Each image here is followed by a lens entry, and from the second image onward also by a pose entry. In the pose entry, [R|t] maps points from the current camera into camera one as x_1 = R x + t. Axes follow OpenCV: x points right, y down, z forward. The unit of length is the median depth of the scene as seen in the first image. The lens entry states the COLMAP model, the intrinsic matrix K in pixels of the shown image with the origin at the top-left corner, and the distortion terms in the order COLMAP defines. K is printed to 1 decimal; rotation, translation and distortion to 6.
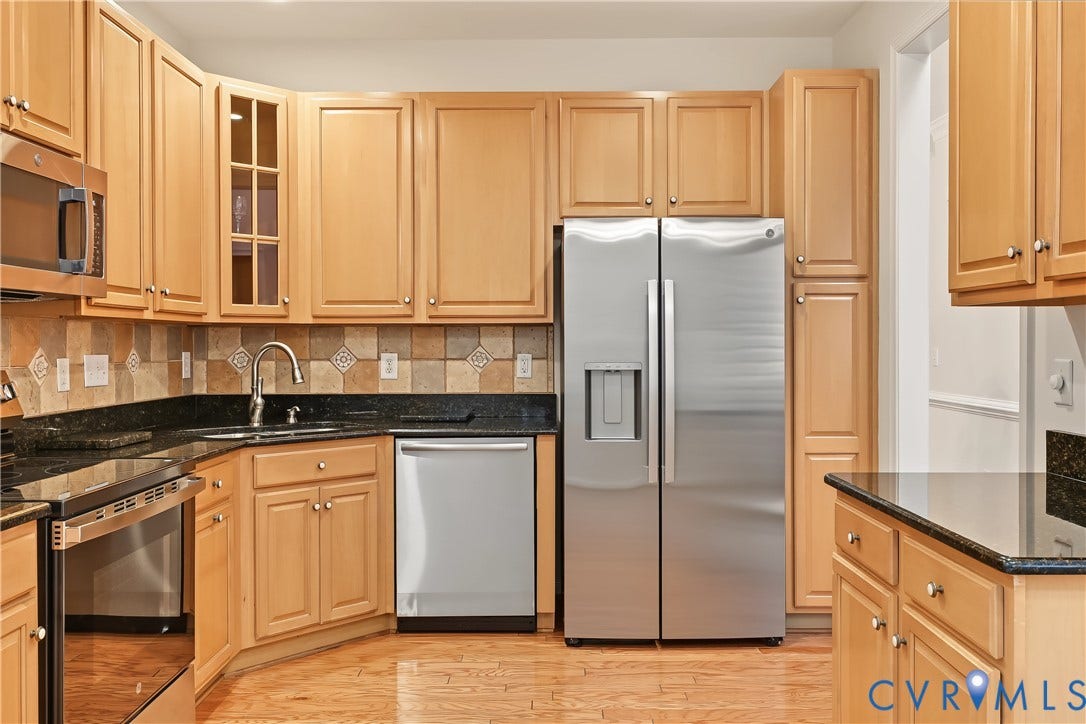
lens RADIAL K [[836.1, 0, 566.4], [0, 836.1, 349.9], [0, 0, 1]] dist [0.013241, 0.017156]
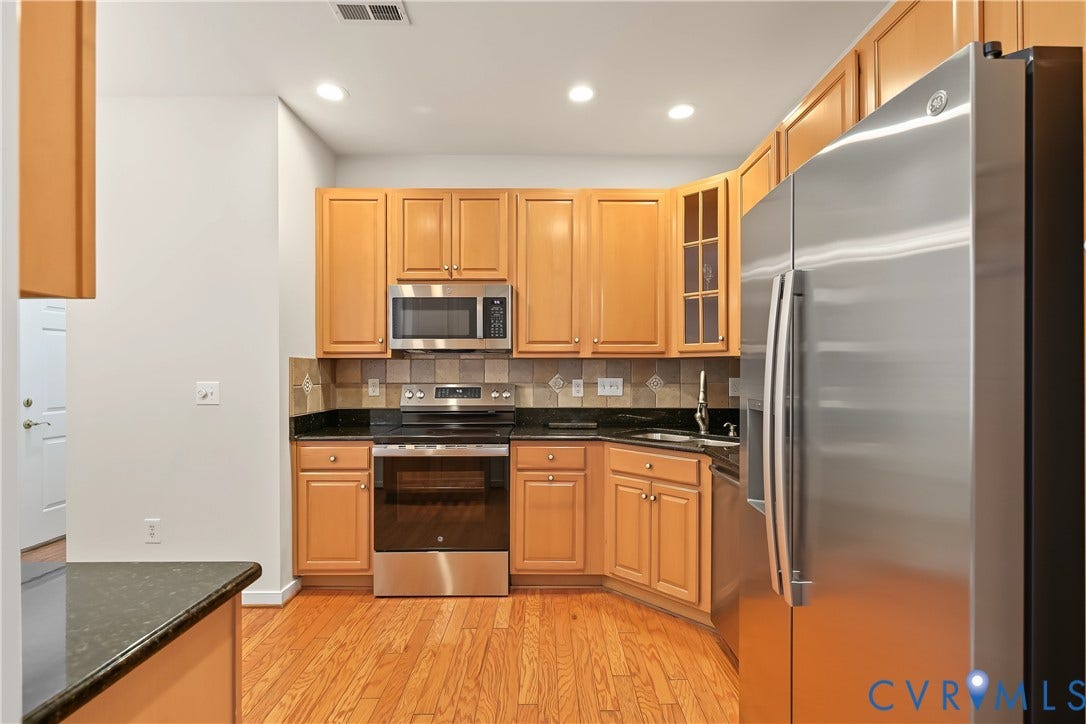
lens RADIAL K [[511.3, 0, 545.7], [0, 511.3, 368.5], [0, 0, 1]] dist [0.000289, -0.000069]
pose [[0.017817, -0.004265, -0.999832, 0.502062], [-0.010253, 0.999938, -0.004449, -0.008048], [0.999789, 0.010330, 0.017772, 0.825878]]
